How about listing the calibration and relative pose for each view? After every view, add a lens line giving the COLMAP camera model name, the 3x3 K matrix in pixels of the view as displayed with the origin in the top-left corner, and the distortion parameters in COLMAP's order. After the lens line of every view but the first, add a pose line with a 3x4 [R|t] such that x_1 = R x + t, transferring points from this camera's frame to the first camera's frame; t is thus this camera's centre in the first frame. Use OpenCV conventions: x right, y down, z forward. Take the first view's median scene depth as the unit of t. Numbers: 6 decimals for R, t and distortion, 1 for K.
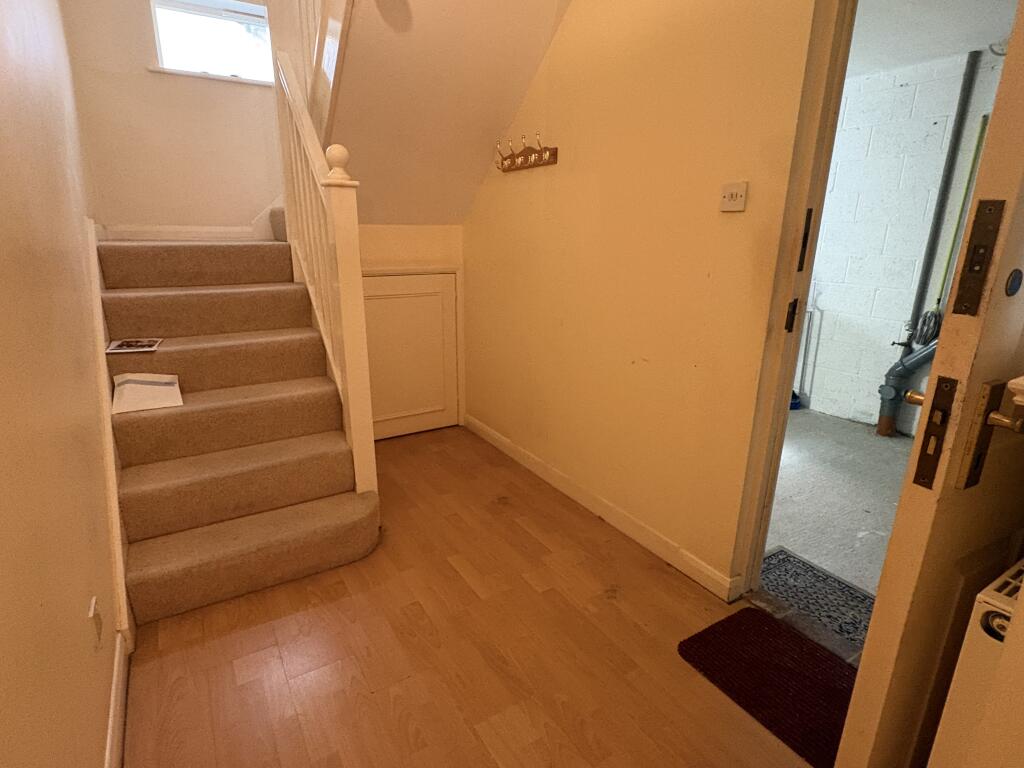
lens RADIAL K [[544.4, 0, 510.0], [0, 544.4, 385.1], [0, 0, 1]] dist [0.002930, 0.002570]
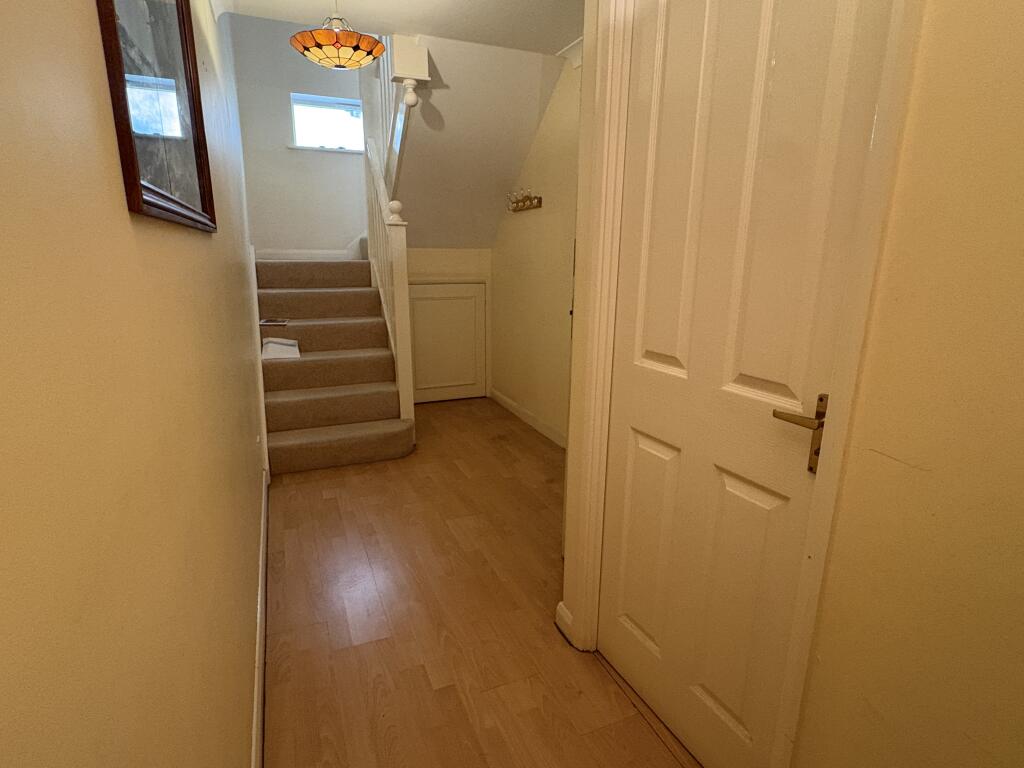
lens RADIAL K [[544.4, 0, 510.0], [0, 544.4, 385.1], [0, 0, 1]] dist [0.002930, 0.002570]
pose [[0.988456, 0.033826, -0.147687, 0.246748], [-0.039524, 0.998577, -0.035816, 0.140279], [0.146265, 0.041240, 0.988386, -0.480978]]
